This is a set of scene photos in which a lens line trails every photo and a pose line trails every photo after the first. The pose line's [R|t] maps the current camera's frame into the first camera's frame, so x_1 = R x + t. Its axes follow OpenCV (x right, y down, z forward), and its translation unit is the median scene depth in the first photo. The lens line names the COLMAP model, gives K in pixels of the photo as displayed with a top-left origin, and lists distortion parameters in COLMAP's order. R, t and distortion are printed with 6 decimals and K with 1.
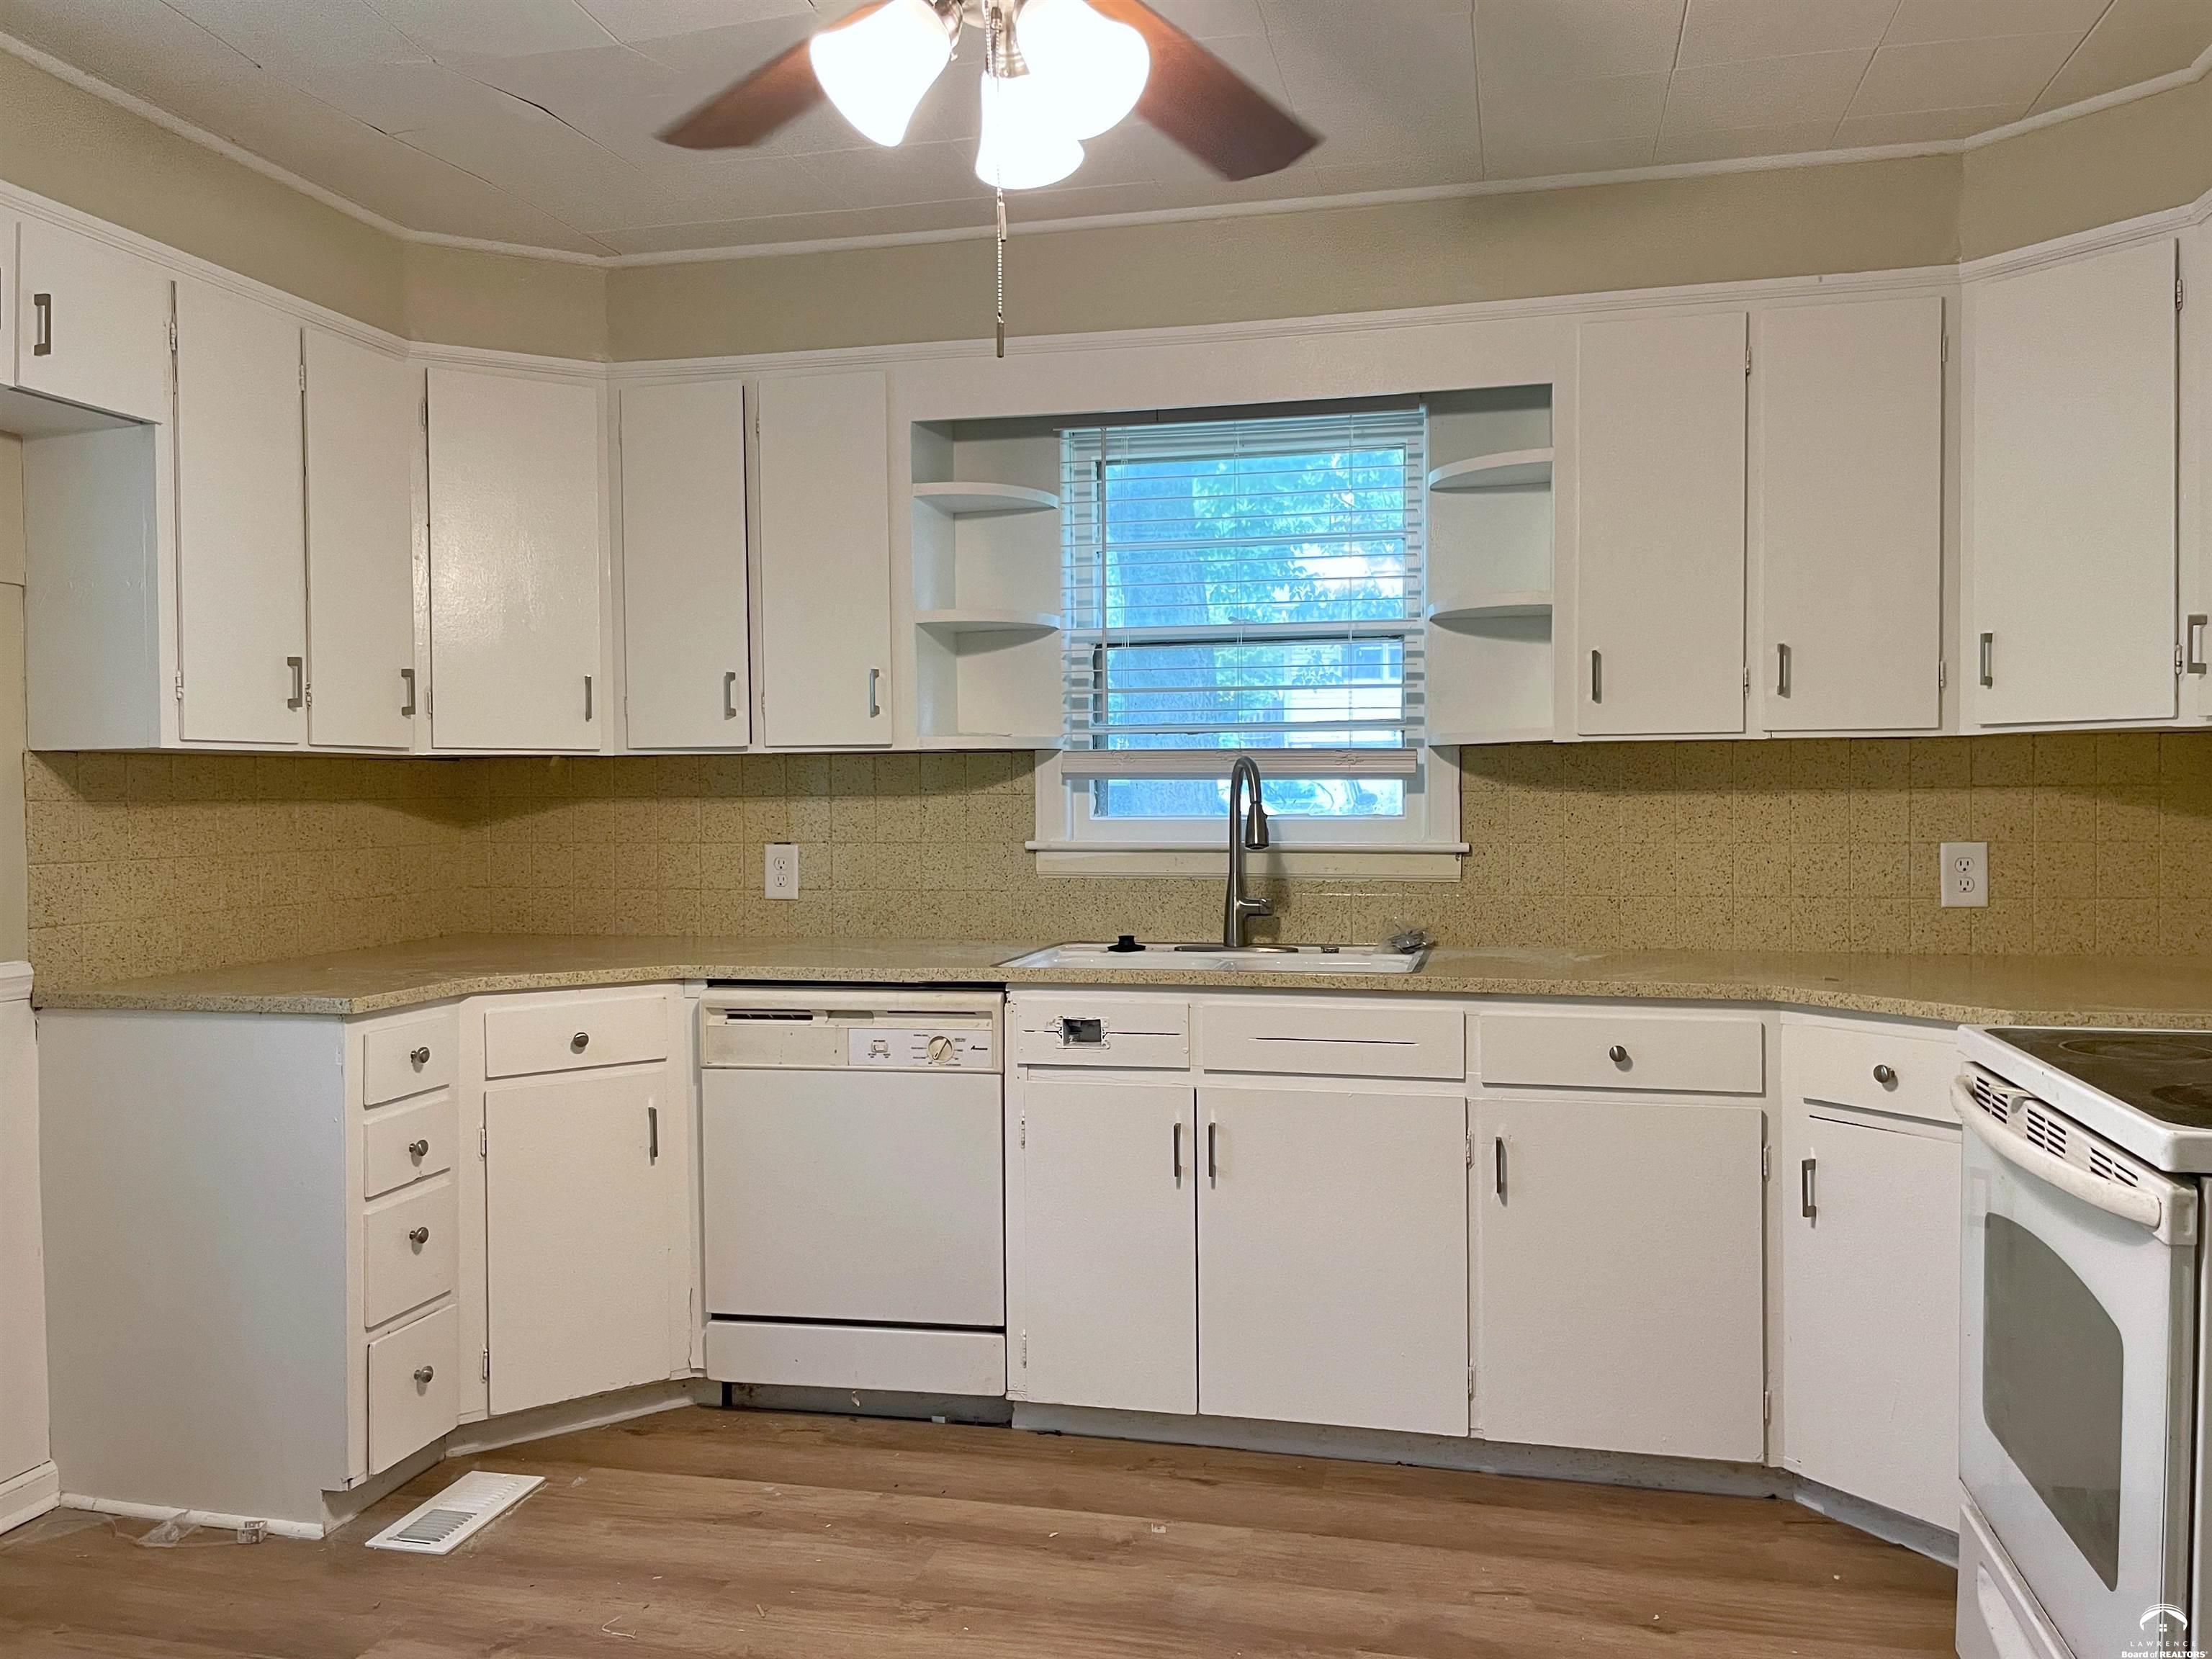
lens RADIAL K [[1671.9, 0, 1099.4], [0, 1671.9, 816.7], [0, 0, 1]] dist [0.098384, -0.132409]
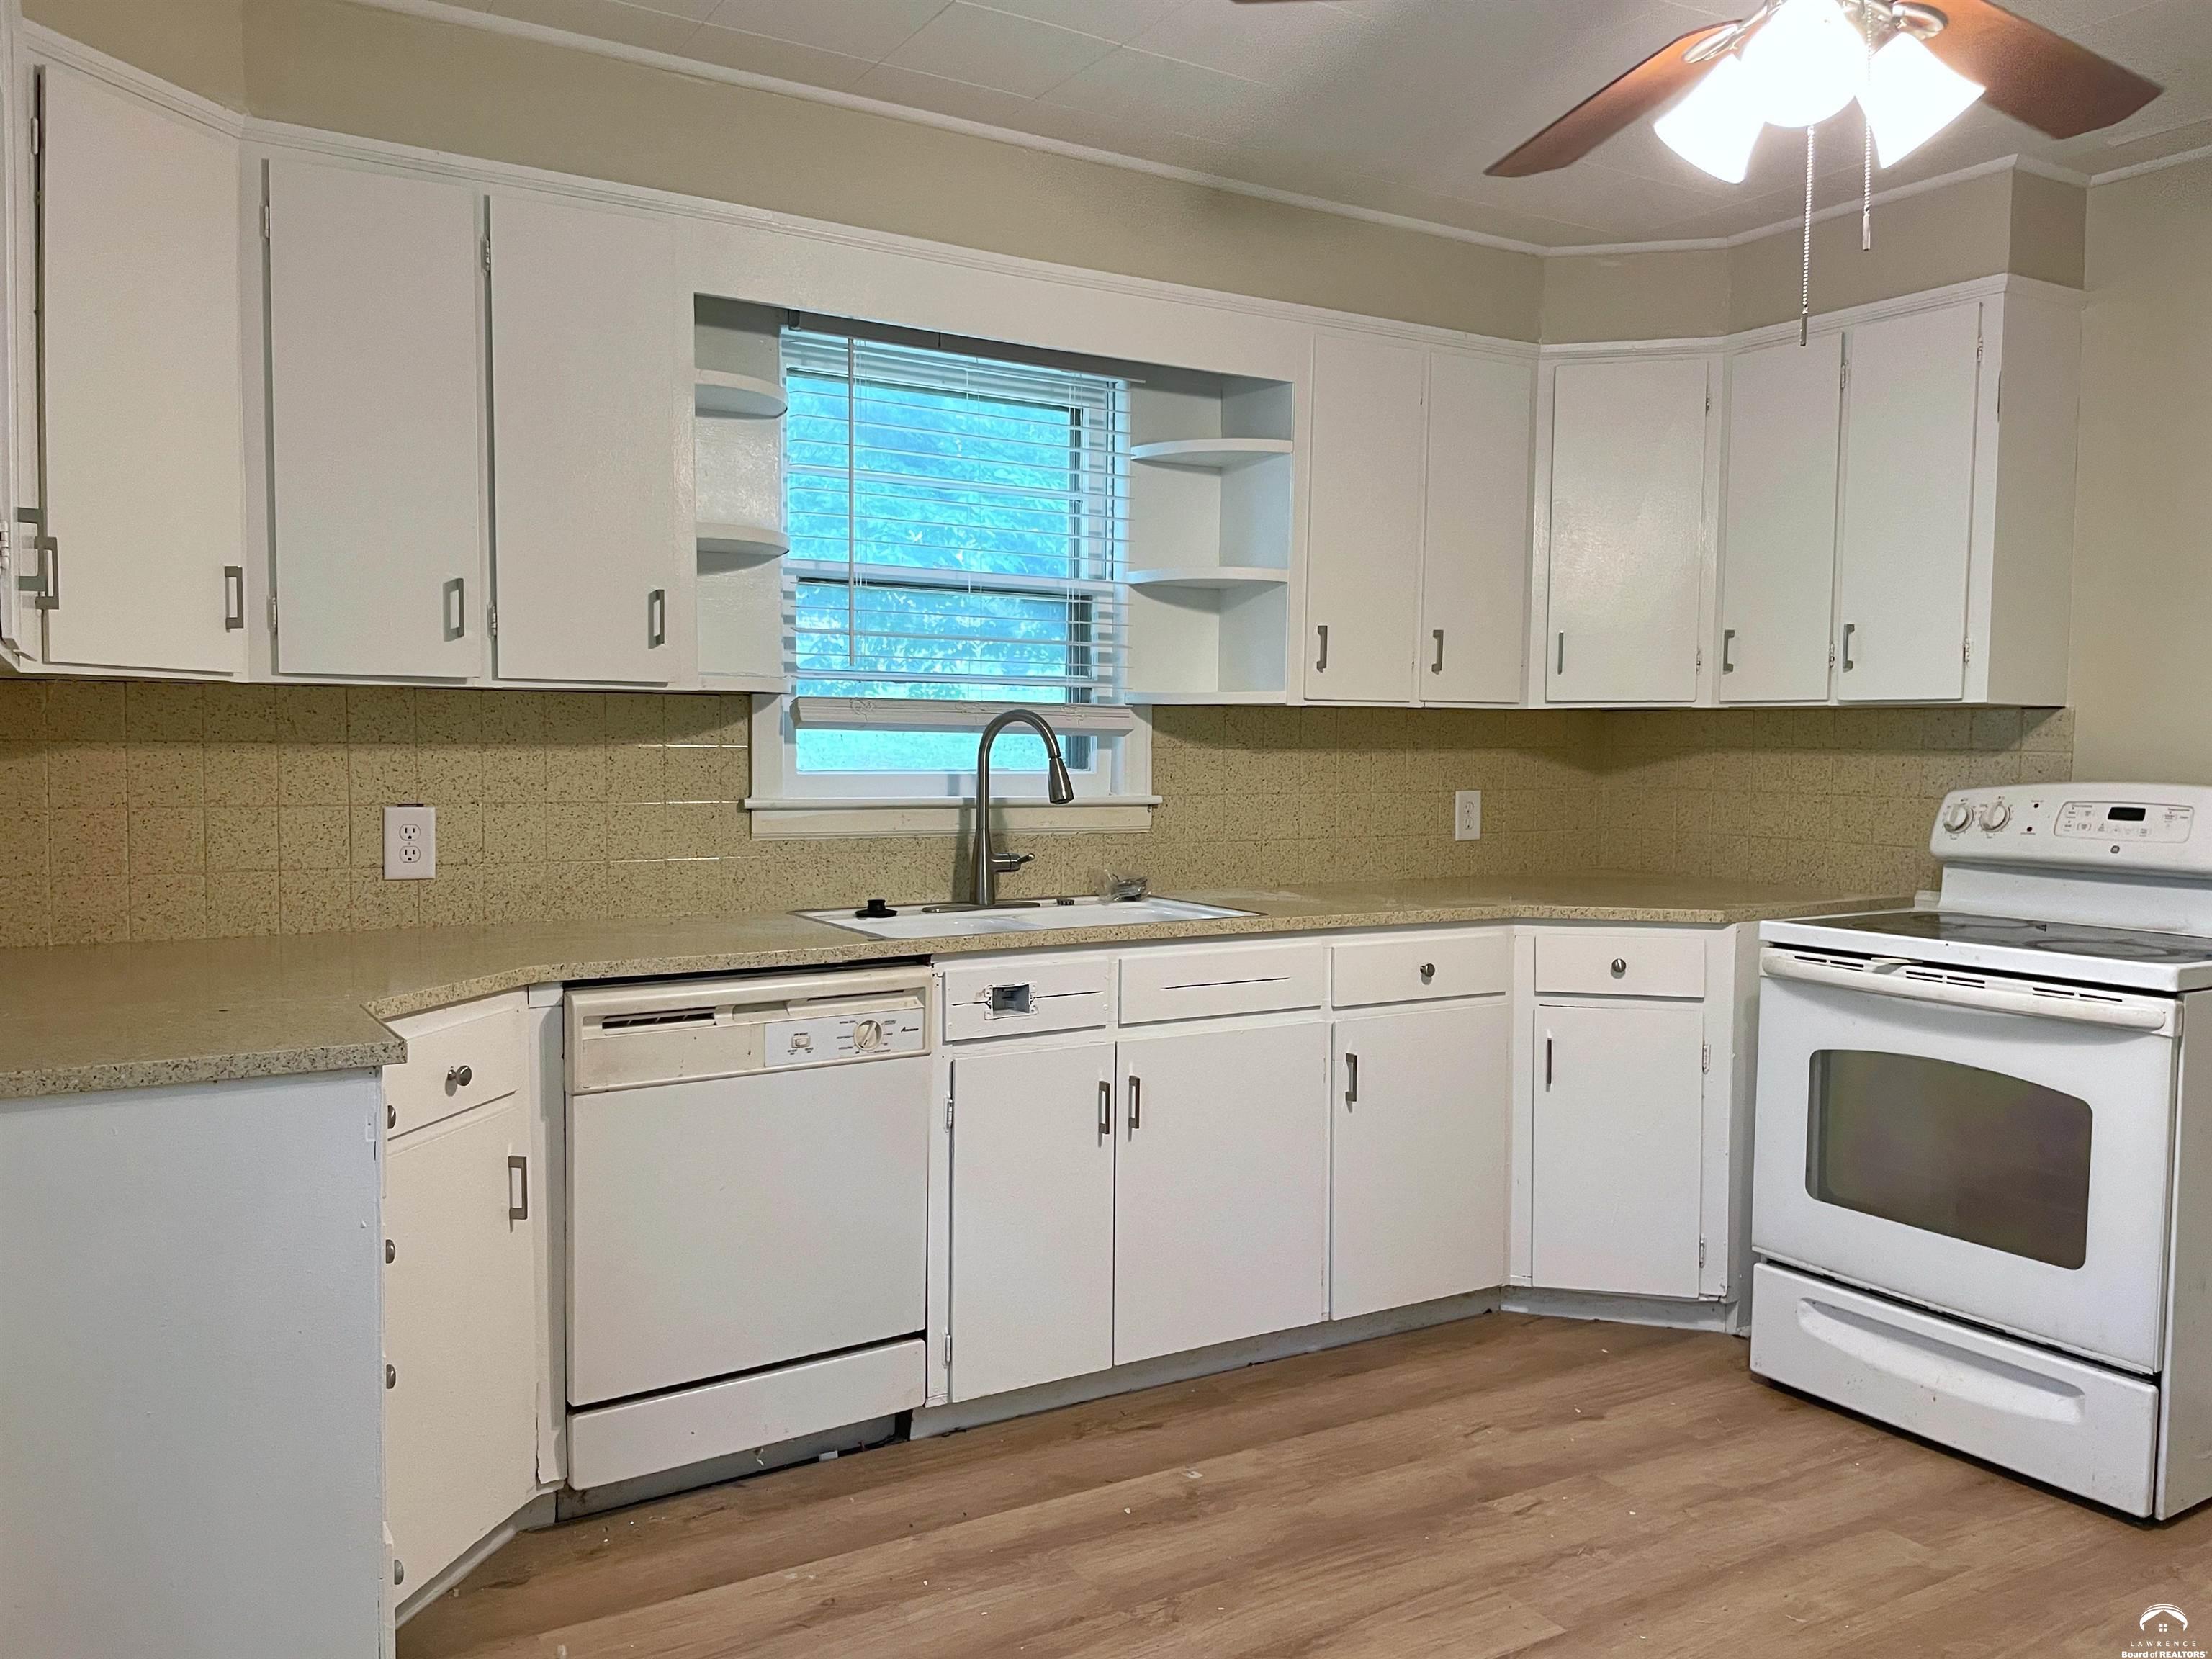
lens RADIAL K [[1687.9, 0, 1106.0], [0, 1687.9, 829.5], [0, 0, 1]] dist [0.099053, -0.133697]
pose [[0.714978, -0.024147, 0.698730, -0.616574], [-0.000290, 0.999393, 0.034834, -0.000288], [-0.699147, -0.025108, 0.714537, 0.276904]]
